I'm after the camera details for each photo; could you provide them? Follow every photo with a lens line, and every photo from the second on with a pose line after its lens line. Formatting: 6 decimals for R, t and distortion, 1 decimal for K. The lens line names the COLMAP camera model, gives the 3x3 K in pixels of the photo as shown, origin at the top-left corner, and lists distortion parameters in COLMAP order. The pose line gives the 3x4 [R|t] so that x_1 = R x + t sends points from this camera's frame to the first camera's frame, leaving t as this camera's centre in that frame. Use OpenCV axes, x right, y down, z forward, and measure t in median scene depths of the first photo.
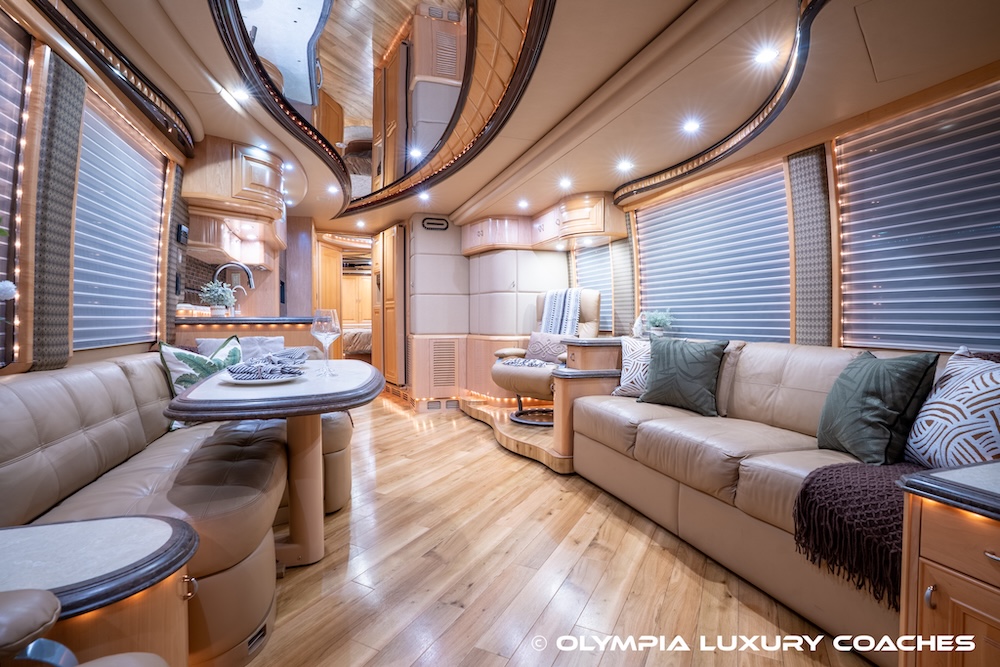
lens RADIAL K [[481.1, 0, 502.7], [0, 481.1, 330.4], [0, 0, 1]] dist [-0.002938, -0.000085]
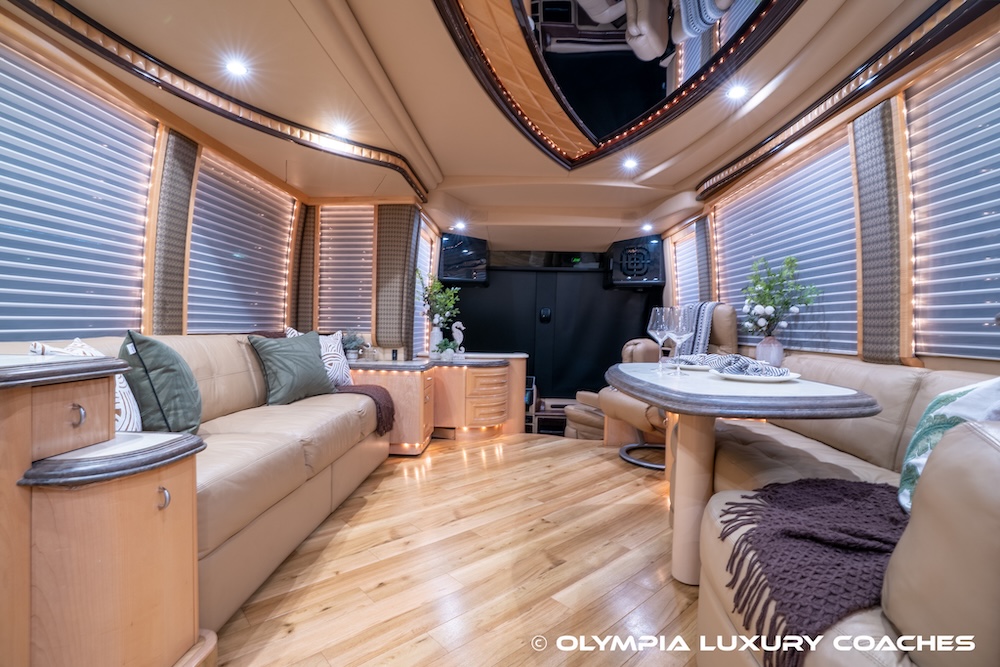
lens RADIAL K [[465.4, 0, 504.9], [0, 465.4, 327.5], [0, 0, 1]] dist [-0.065869, 0.023790]
pose [[-0.936760, -0.021522, 0.349311, -0.188266], [-0.012722, 0.999542, 0.027466, -0.011442], [-0.349742, 0.021285, -0.936604, 0.981081]]
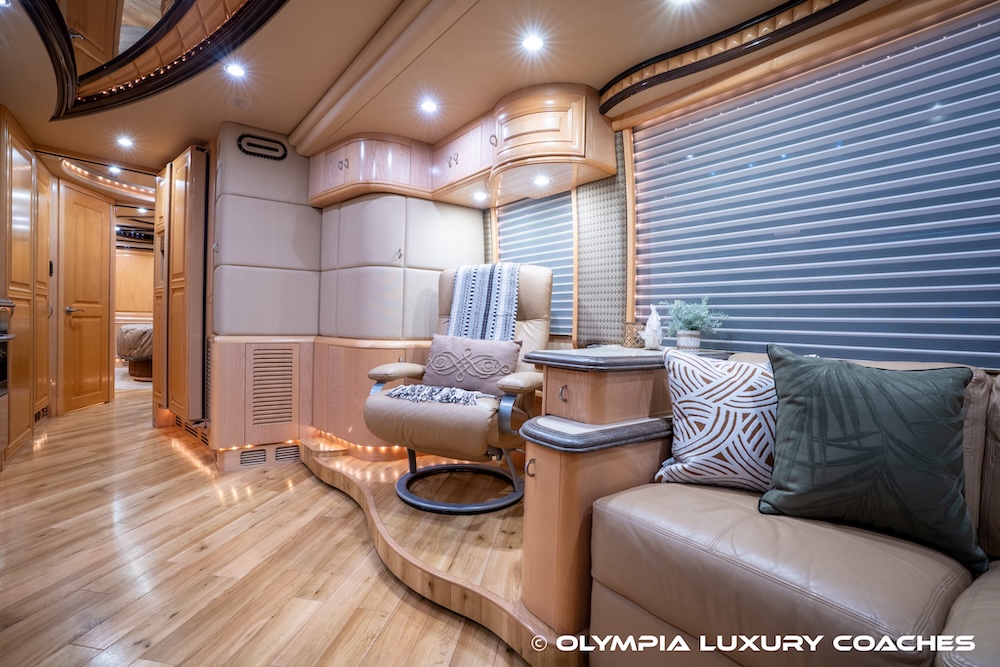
lens RADIAL K [[465.4, 0, 501.7], [0, 465.4, 330.8], [0, 0, 1]] dist [-0.065869, 0.023790]
pose [[0.951249, 0.018245, 0.307885, -0.036846], [-0.017679, 0.999833, -0.004628, -0.000475], [-0.307918, -0.001041, 0.951412, 0.482715]]
